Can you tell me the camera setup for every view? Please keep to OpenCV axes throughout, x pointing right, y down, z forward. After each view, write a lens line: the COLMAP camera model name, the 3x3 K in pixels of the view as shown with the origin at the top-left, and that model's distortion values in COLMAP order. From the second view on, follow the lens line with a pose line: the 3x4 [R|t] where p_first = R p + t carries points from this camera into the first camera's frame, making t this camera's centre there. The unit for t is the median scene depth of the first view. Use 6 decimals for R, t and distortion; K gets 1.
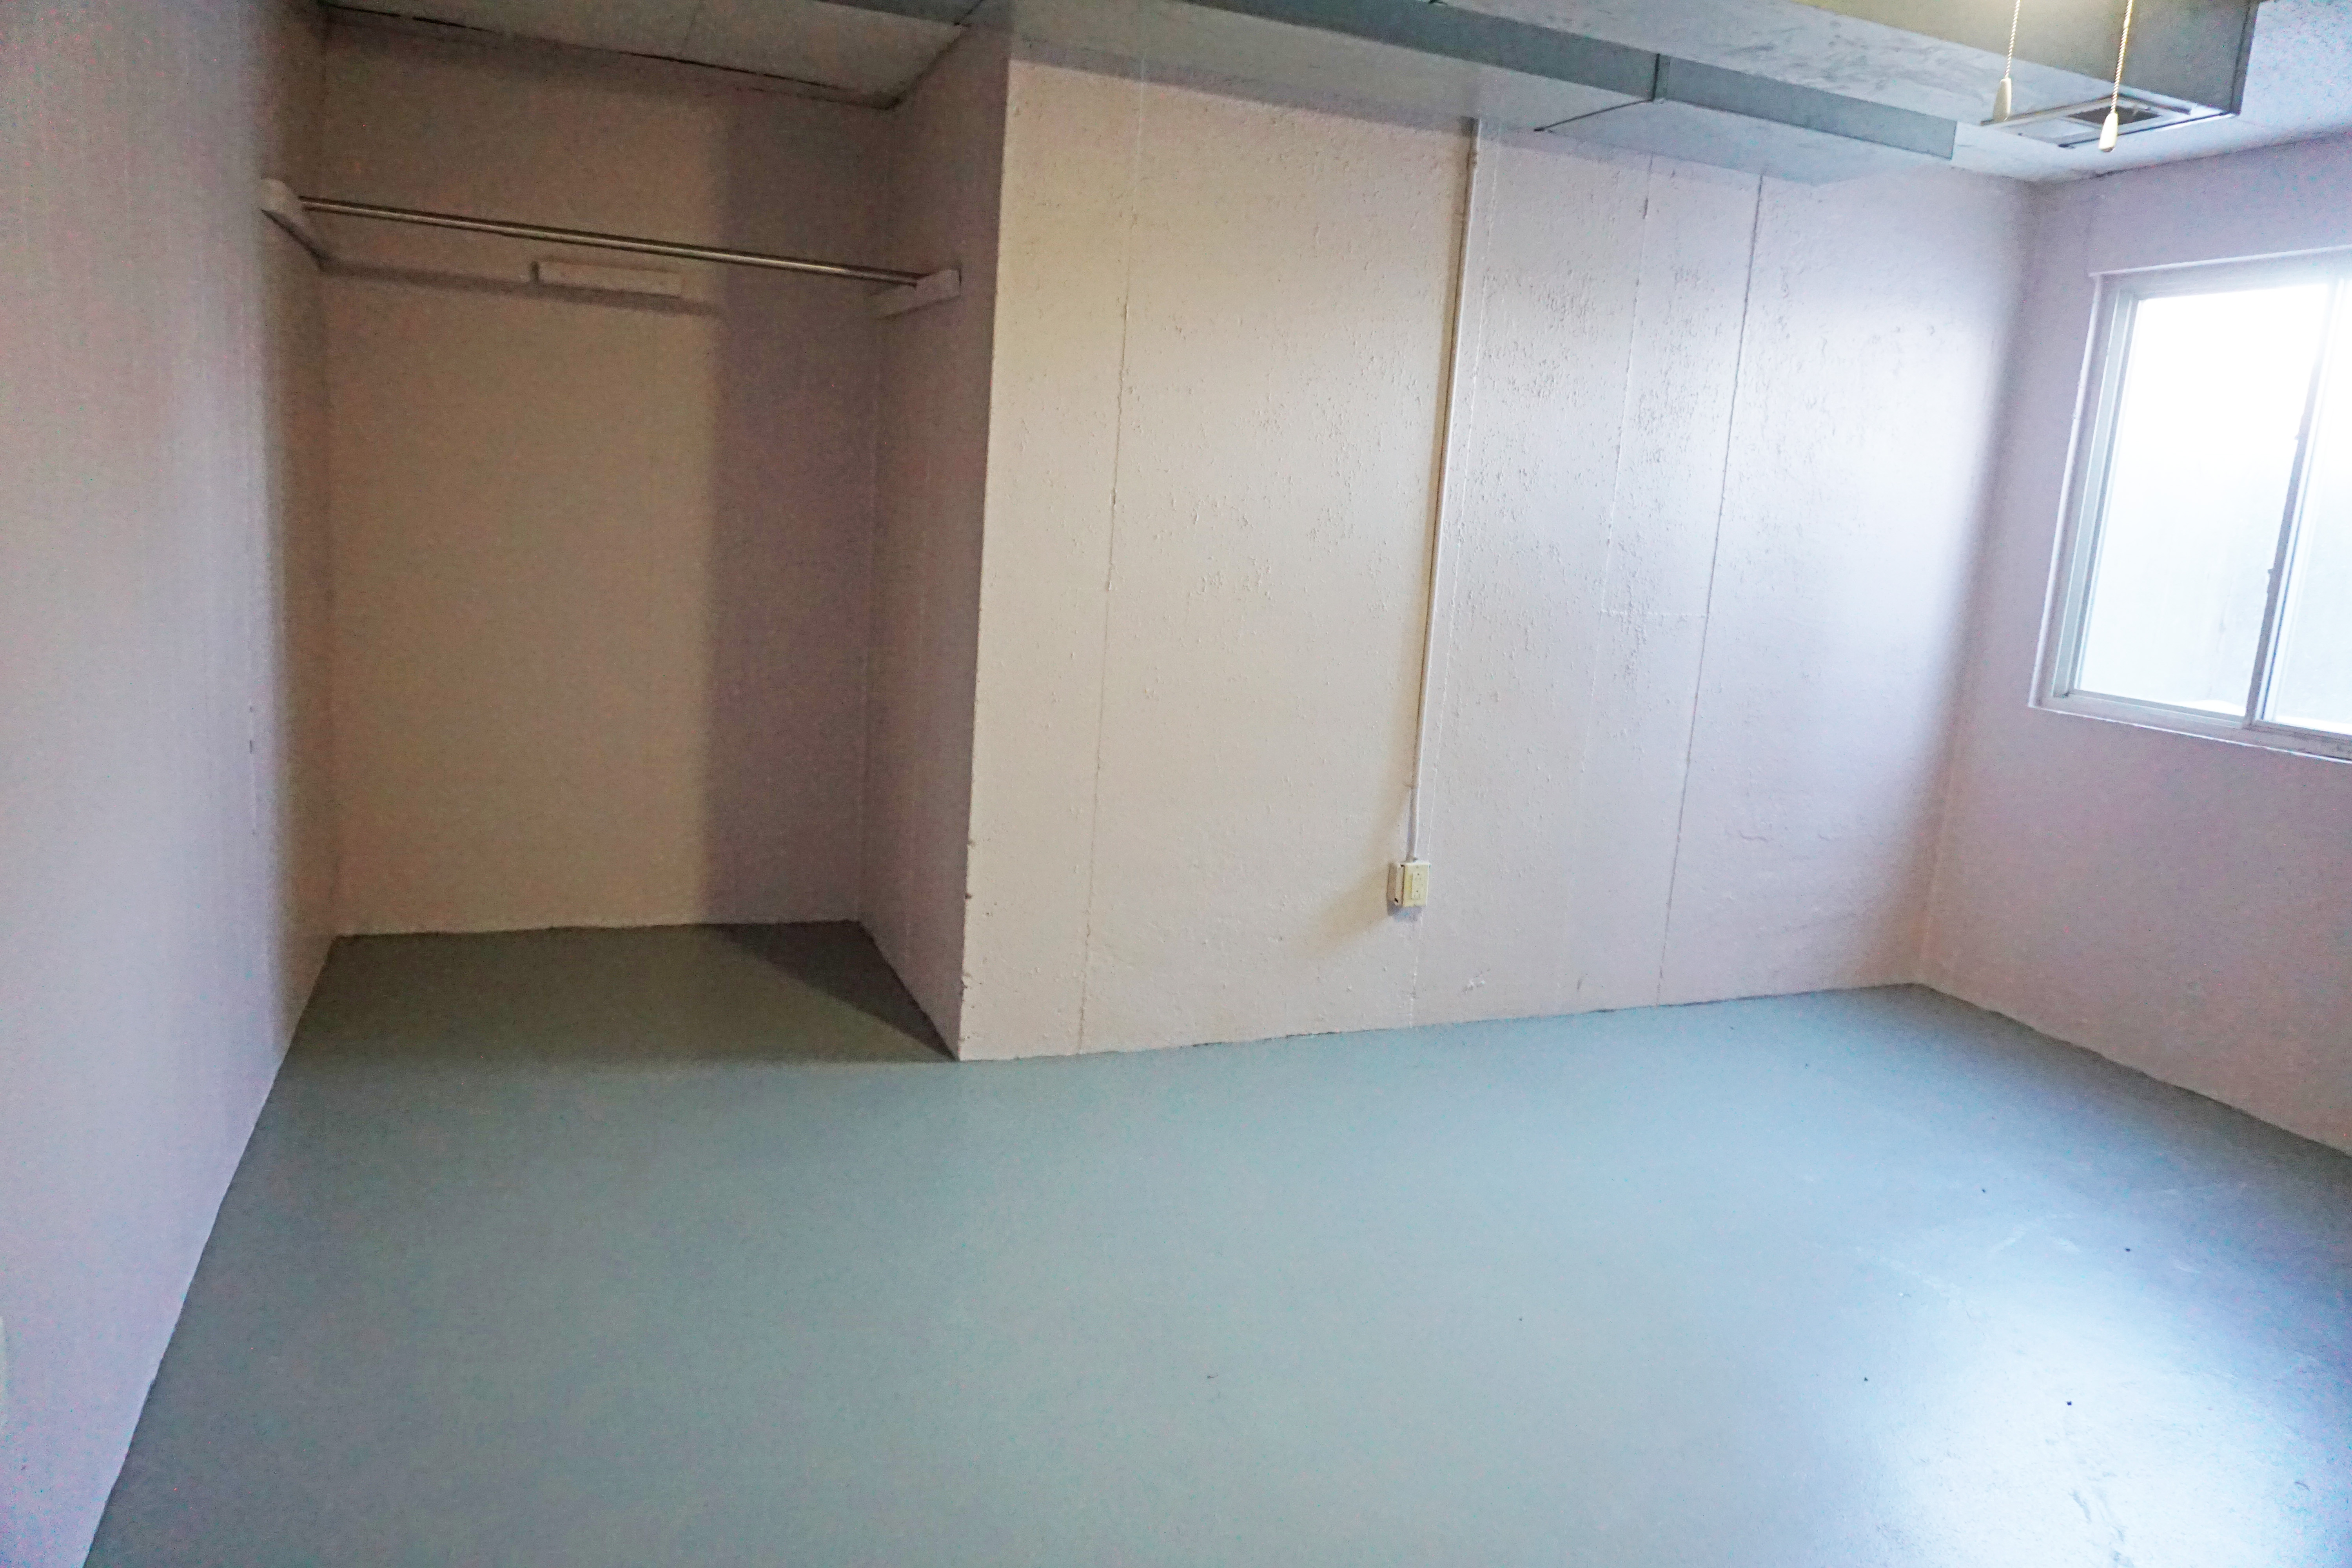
lens RADIAL K [[1581.6, 0, 1167.2], [0, 1581.6, 778.3], [0, 0, 1]] dist [-0.046330, 0.032418]
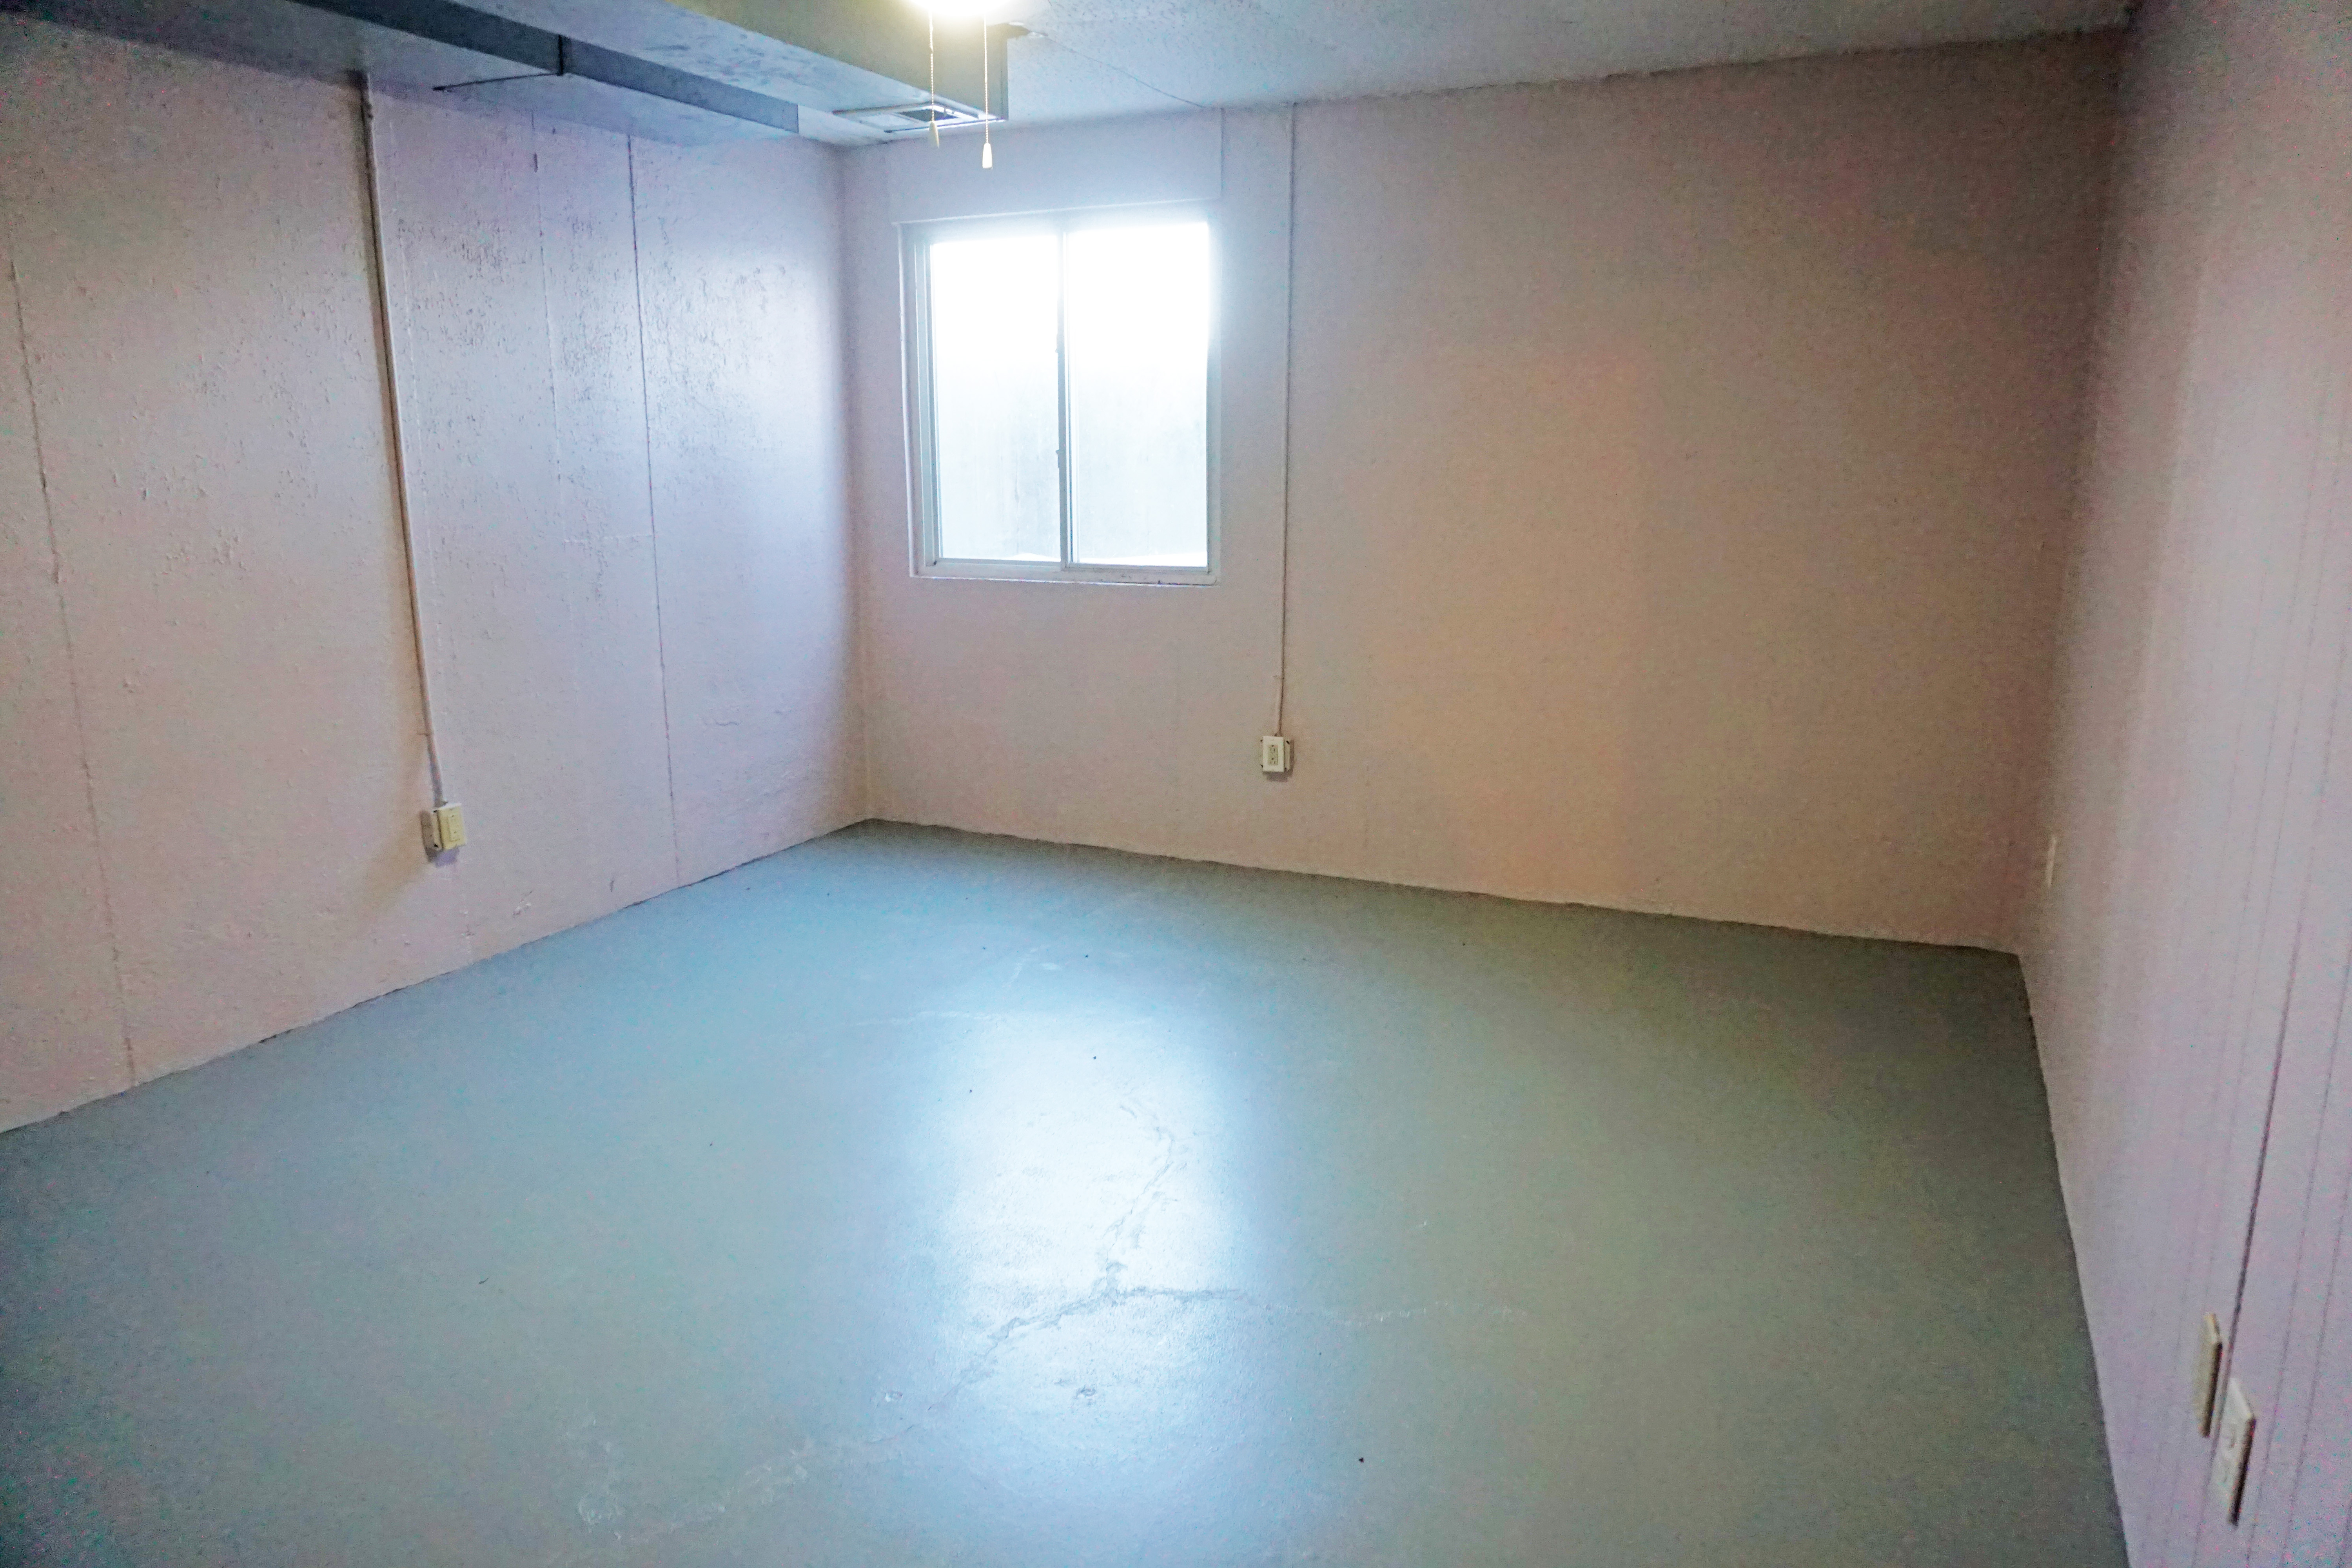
lens RADIAL K [[1581.6, 0, 1179.5], [0, 1581.6, 785.6], [0, 0, 1]] dist [-0.046330, 0.032418]
pose [[0.734037, -0.214725, 0.644270, -0.152838], [0.177890, 0.976367, 0.122732, -0.000143], [-0.655397, 0.024519, 0.754886, -0.087305]]
